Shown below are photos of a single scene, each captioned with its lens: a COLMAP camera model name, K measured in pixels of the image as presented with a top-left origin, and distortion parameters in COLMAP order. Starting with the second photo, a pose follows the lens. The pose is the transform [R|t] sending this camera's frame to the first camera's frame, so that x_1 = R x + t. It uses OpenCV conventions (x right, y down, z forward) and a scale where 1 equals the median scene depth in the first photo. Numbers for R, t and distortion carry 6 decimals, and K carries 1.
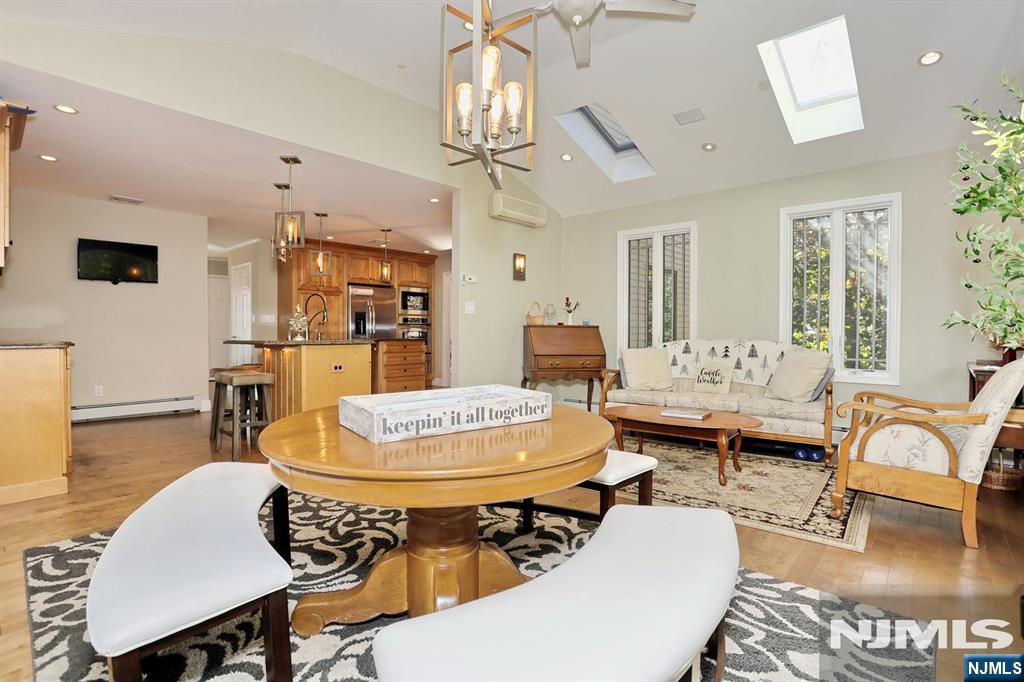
lens RADIAL K [[495.7, 0, 507.8], [0, 495.7, 337.5], [0, 0, 1]] dist [-0.075718, 0.030543]
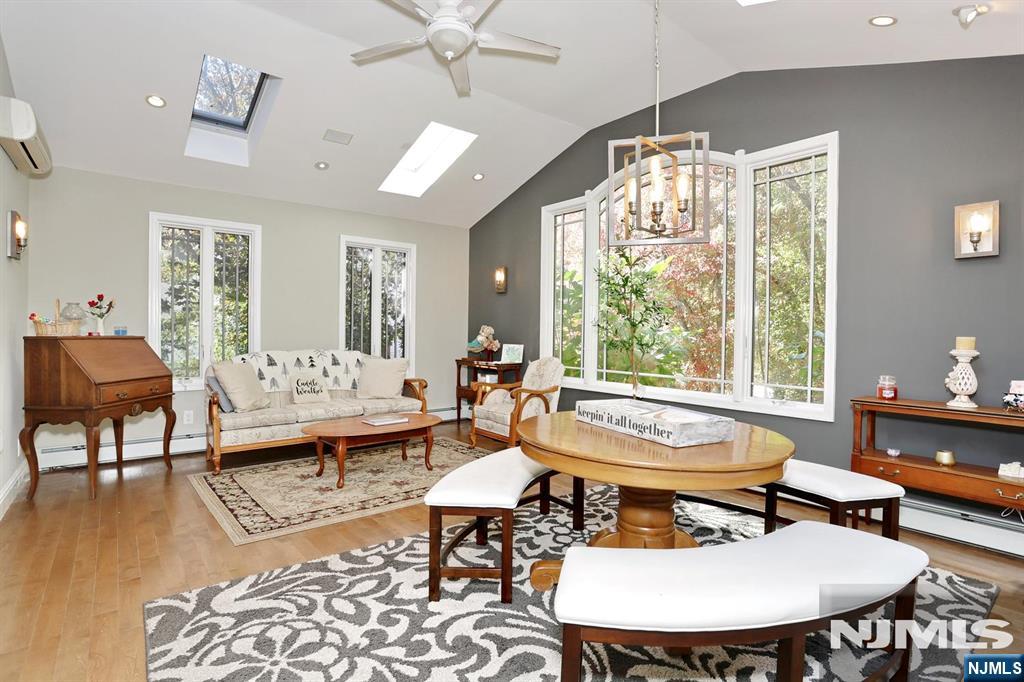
lens RADIAL K [[495.7, 0, 507.8], [0, 495.7, 337.5], [0, 0, 1]] dist [-0.075718, 0.030543]
pose [[0.151932, -0.010914, 0.988331, -0.819053], [0.005738, 0.999932, 0.010160, -0.048259], [-0.988374, 0.004128, 0.151984, 0.659384]]
